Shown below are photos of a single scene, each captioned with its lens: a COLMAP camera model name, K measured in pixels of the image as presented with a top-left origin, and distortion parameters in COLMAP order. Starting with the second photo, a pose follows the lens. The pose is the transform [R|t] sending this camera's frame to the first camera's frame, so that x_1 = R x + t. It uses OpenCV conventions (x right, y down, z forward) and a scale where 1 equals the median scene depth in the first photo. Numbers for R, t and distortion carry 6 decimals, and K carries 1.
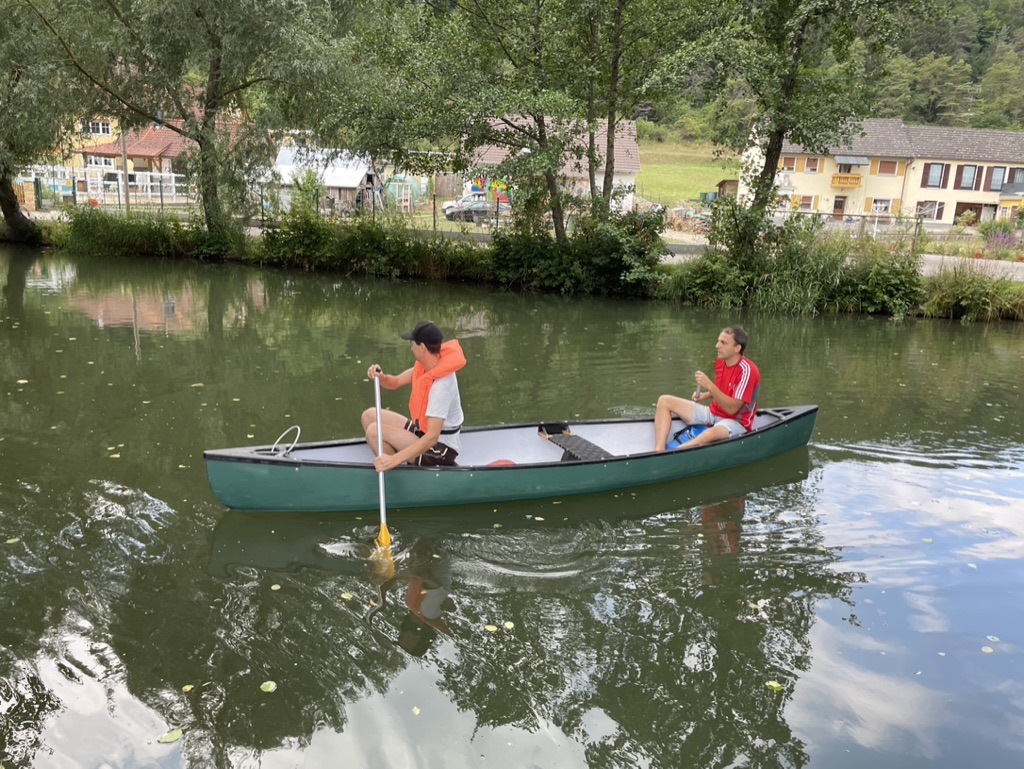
lens RADIAL K [[778.8, 0, 512.0], [0, 778.8, 384.5], [0, 0, 1]] dist [0.001815, -0.010107]
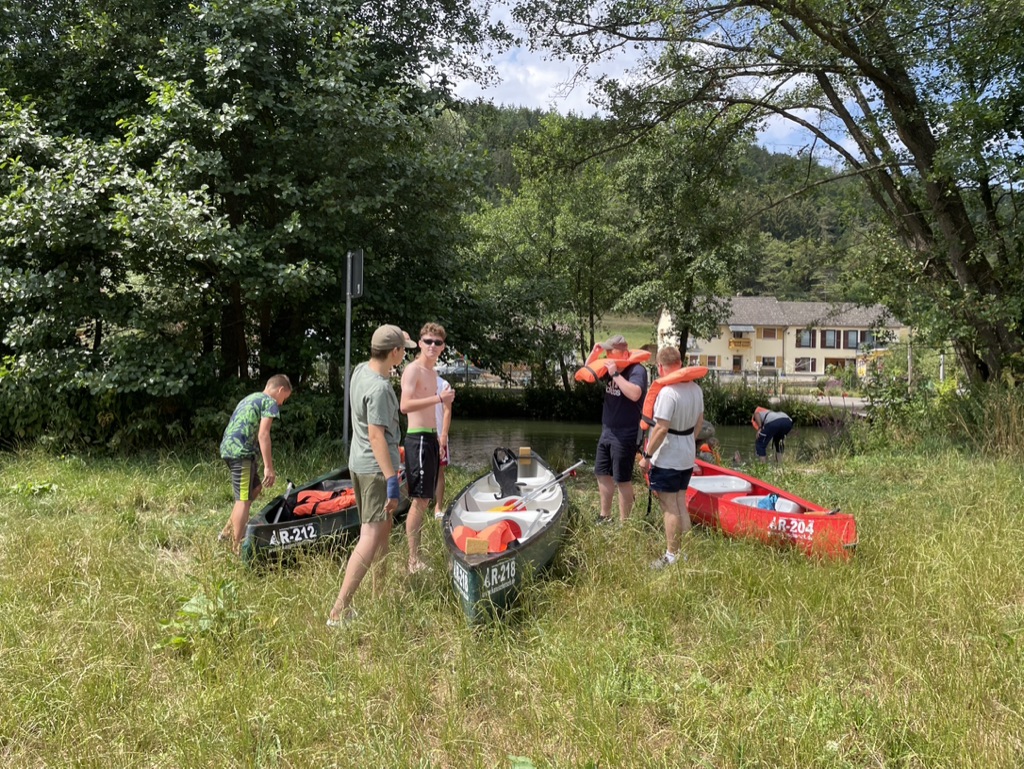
lens RADIAL K [[779.1, 0, 520.6], [0, 779.1, 381.8], [0, 0, 1]] dist [0.001235, -0.000118]
pose [[0.993729, -0.031810, 0.107192, -0.083131], [0.053403, 0.977291, -0.205060, 0.051691], [-0.098234, 0.209499, 0.972862, -0.243926]]
